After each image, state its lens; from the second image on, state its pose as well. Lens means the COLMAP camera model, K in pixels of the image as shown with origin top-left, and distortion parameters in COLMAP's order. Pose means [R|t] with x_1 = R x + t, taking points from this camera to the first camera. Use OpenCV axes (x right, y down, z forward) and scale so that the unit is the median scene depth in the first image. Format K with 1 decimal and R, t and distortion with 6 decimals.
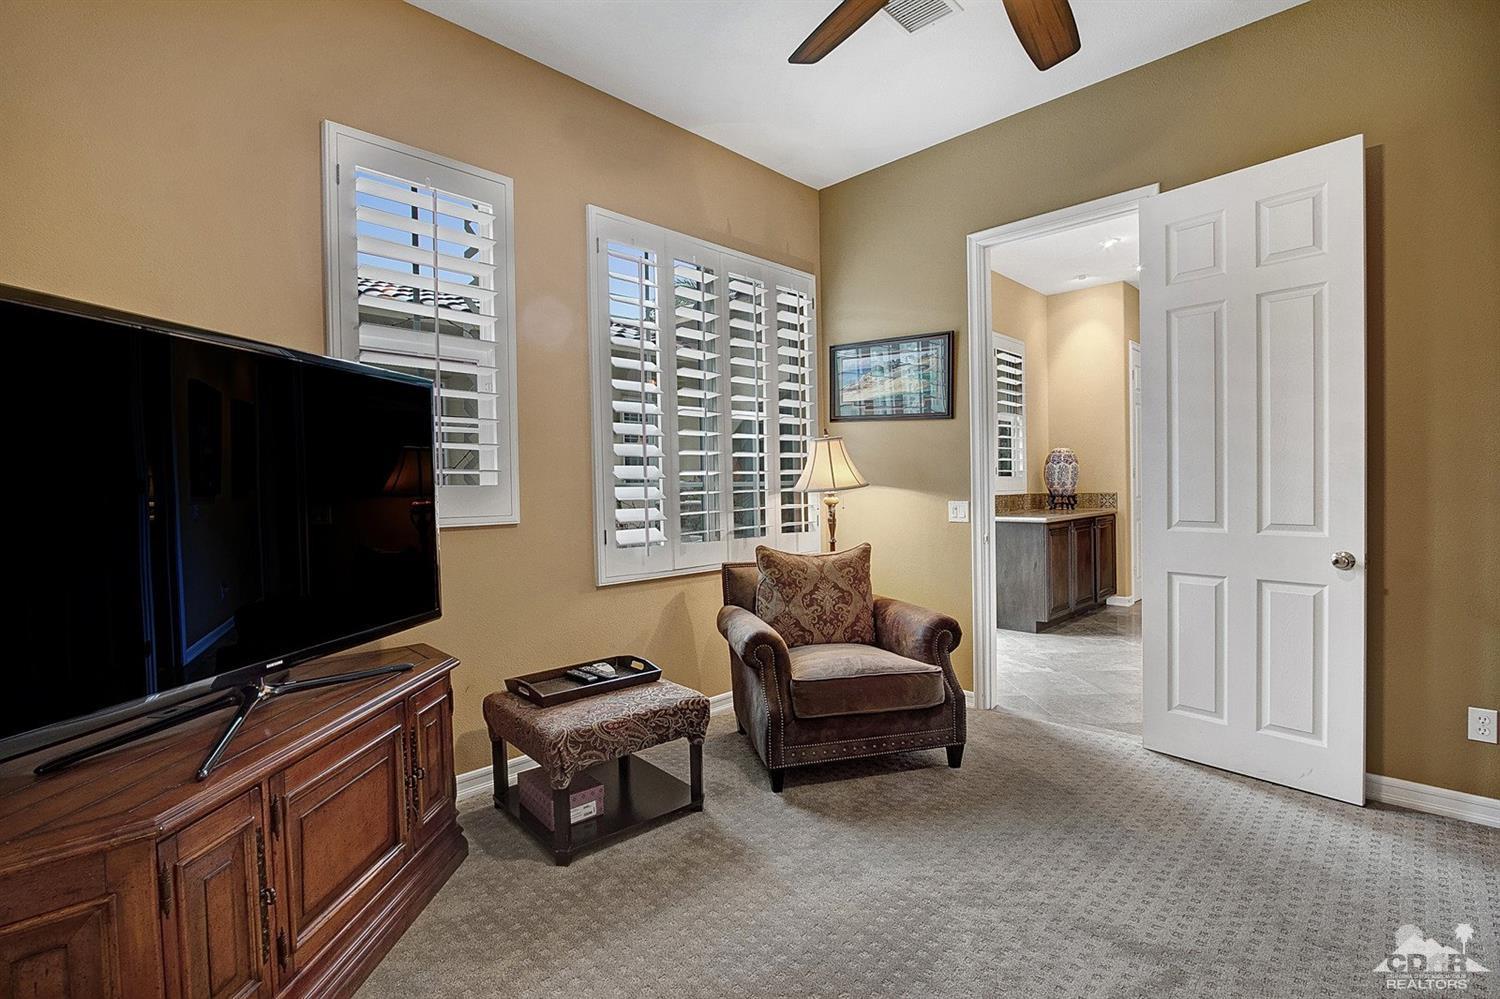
lens RADIAL K [[699.3, 0, 750.5], [0, 699.3, 498.2], [0, 0, 1]] dist [0.002333, 0.001073]
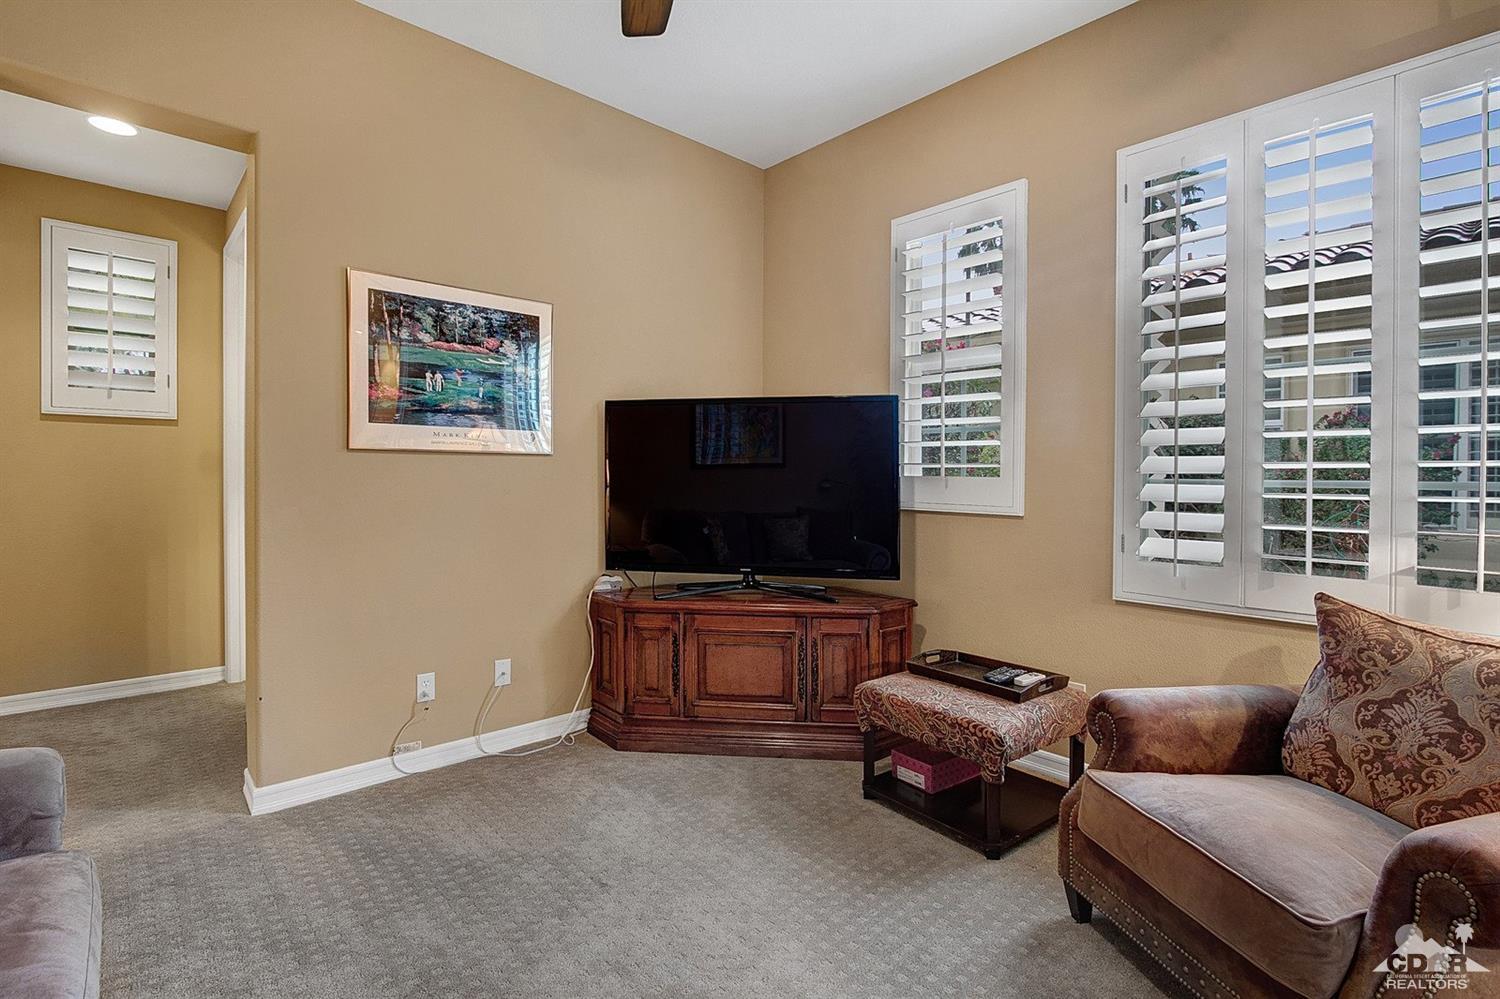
lens RADIAL K [[699.3, 0, 750.6], [0, 699.3, 487.8], [0, 0, 1]] dist [0.002333, 0.001073]
pose [[-0.044008, 0.032787, -0.998493, 0.636734], [-0.030879, 0.998939, 0.034162, -0.024236], [0.998554, 0.032336, -0.042949, 0.587935]]
